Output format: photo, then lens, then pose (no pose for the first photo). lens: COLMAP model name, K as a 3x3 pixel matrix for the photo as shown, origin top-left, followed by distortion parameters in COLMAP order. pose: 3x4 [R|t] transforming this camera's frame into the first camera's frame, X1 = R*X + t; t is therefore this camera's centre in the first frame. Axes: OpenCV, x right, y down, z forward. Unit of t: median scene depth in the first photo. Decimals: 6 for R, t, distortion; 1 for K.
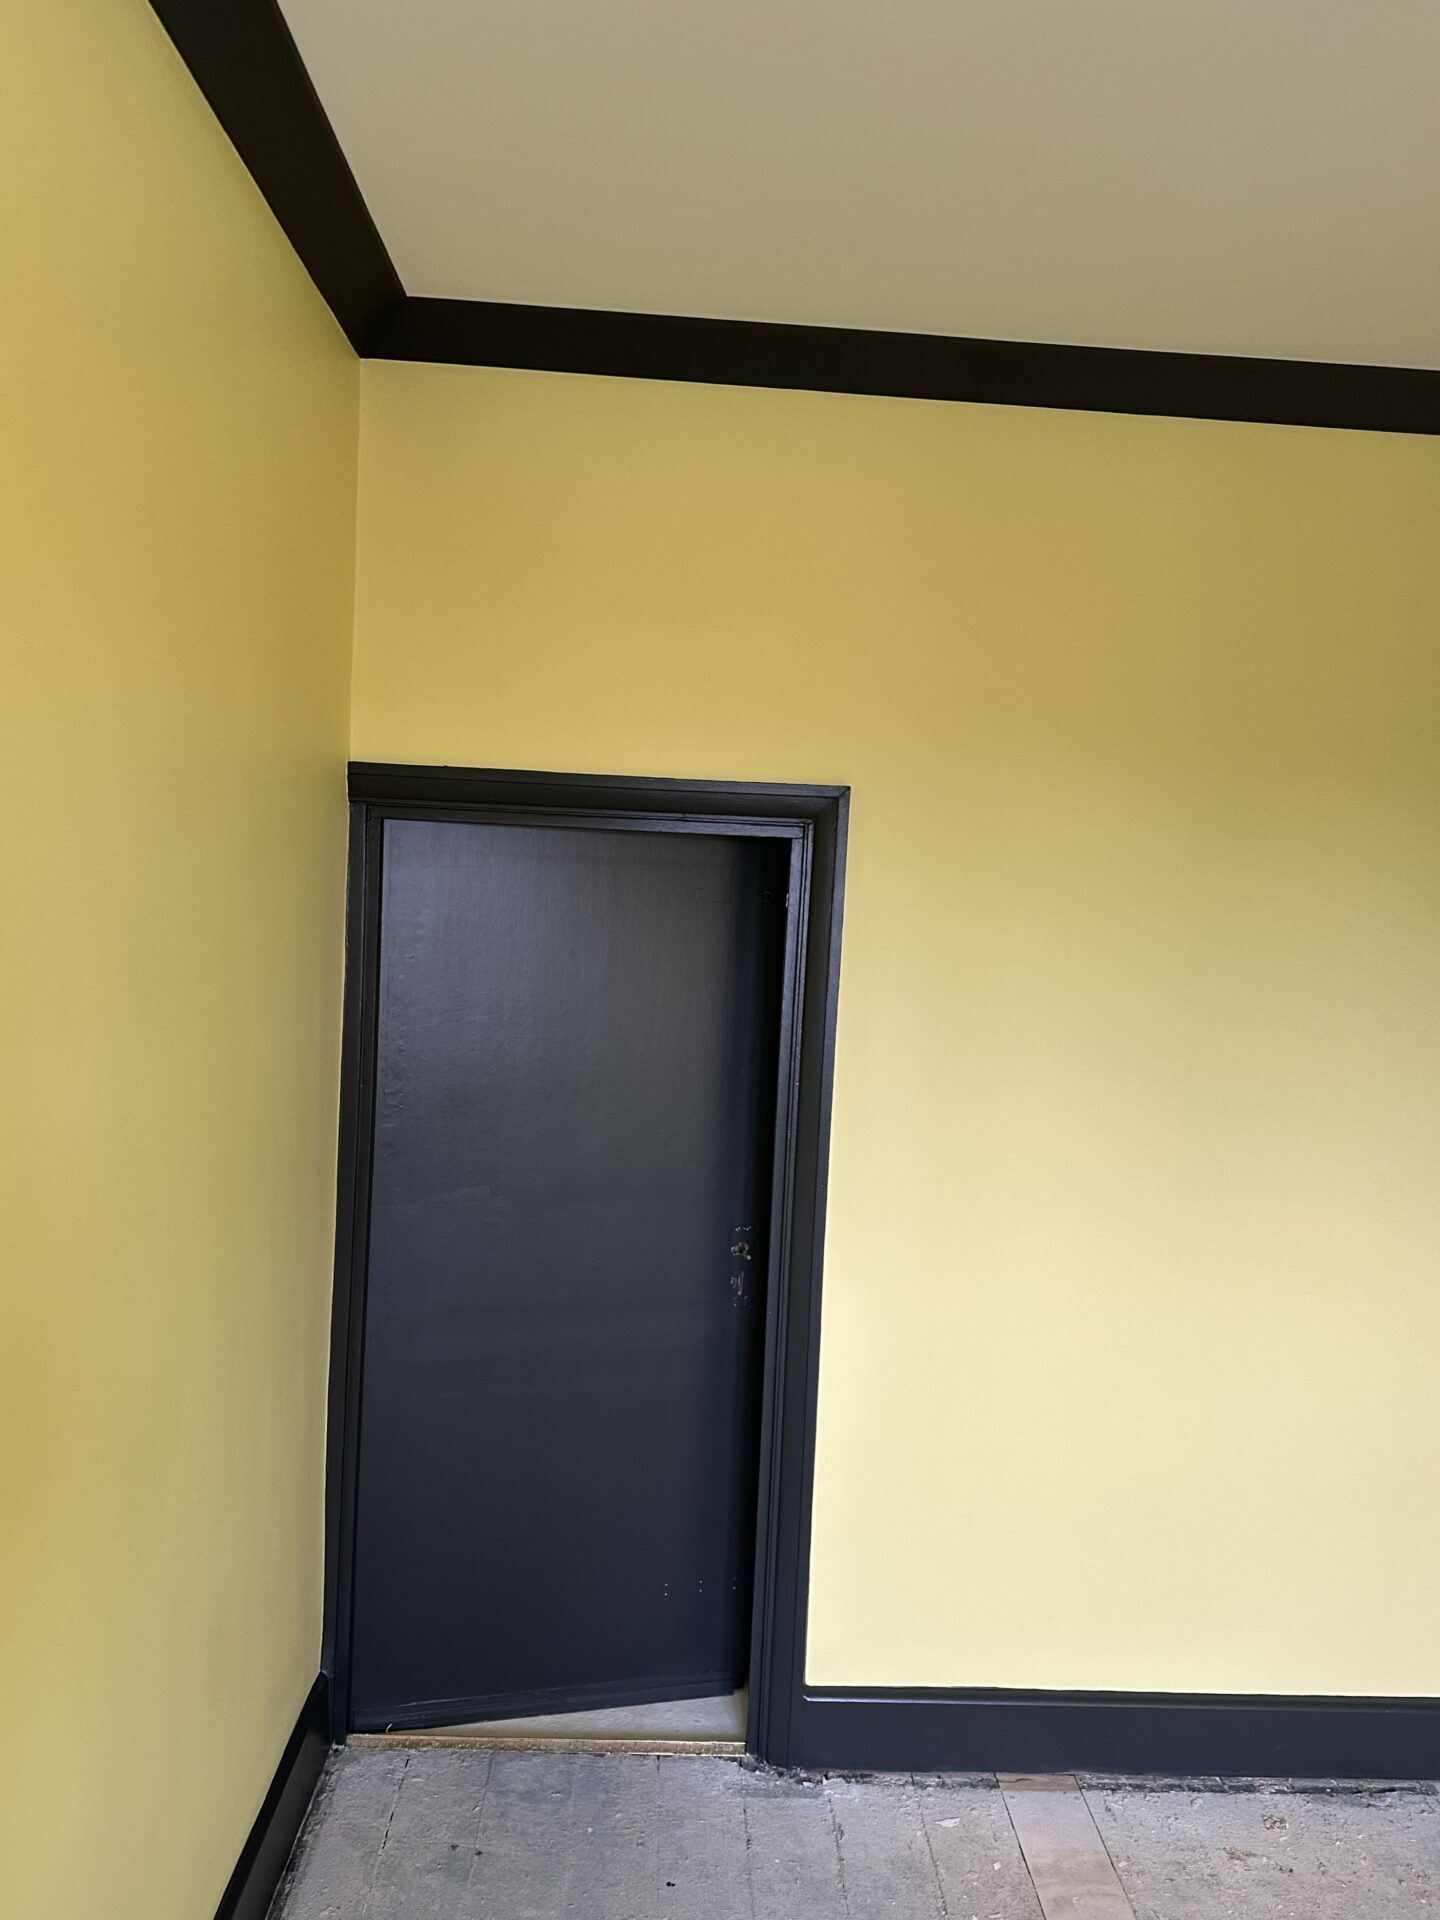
lens RADIAL K [[1474.7, 0, 720.0], [0, 1474.7, 960.0], [0, 0, 1]] dist [0.021104, -0.008426]
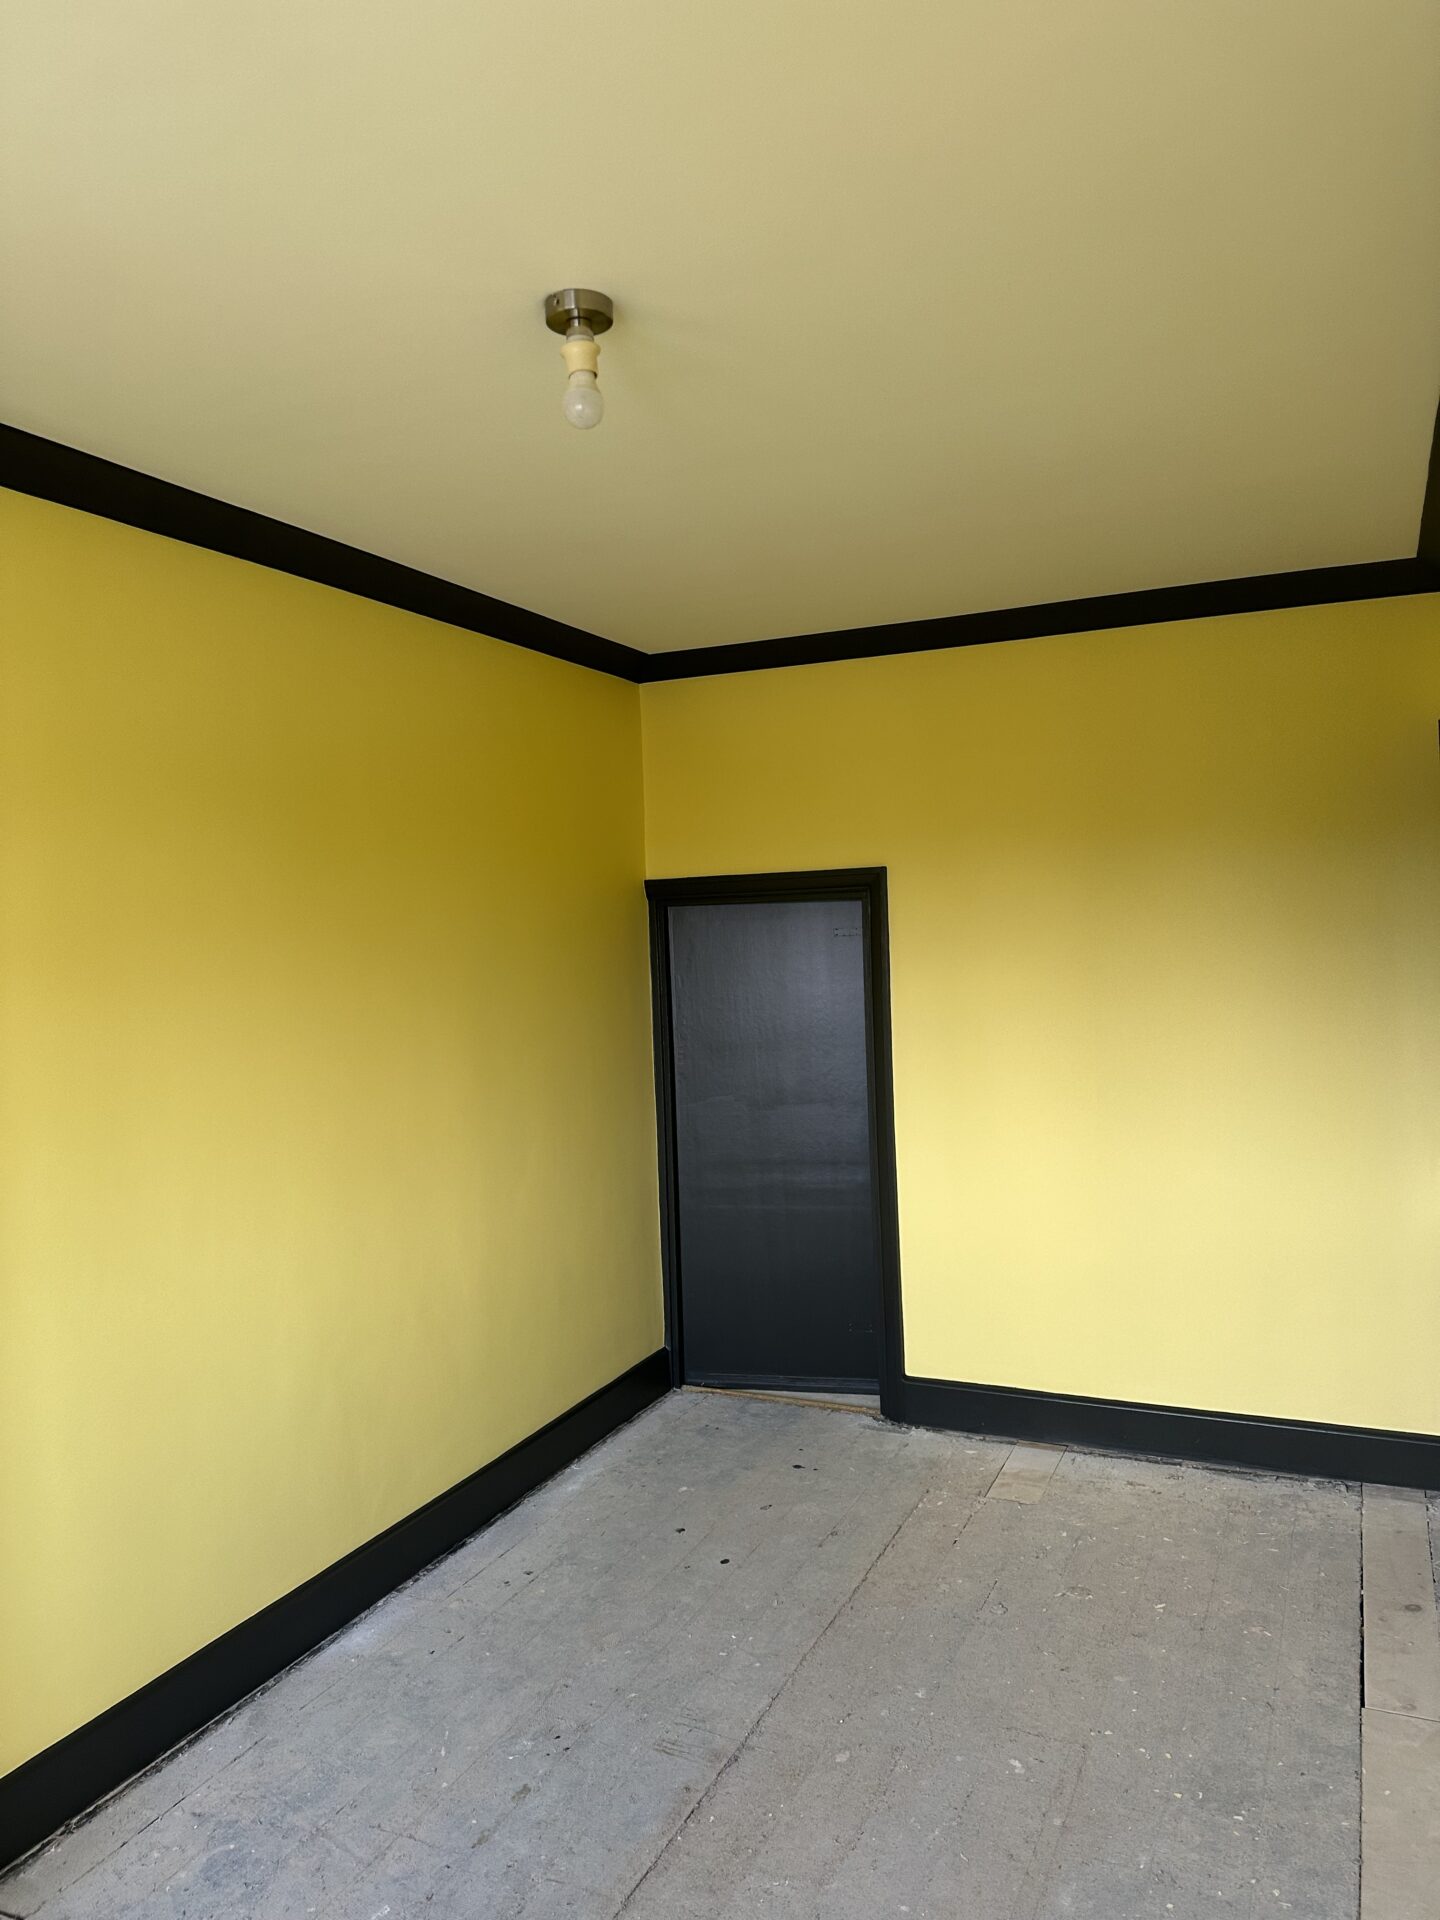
lens RADIAL K [[1370.8, 0, 720.5], [0, 1370.8, 930.1], [0, 0, 1]] dist [0.055991, -0.059269]
pose [[0.884371, -0.075605, -0.460621, 0.667911], [0.047845, 0.996280, -0.071667, 0.071088], [0.464326, 0.041341, 0.884699, -0.580121]]
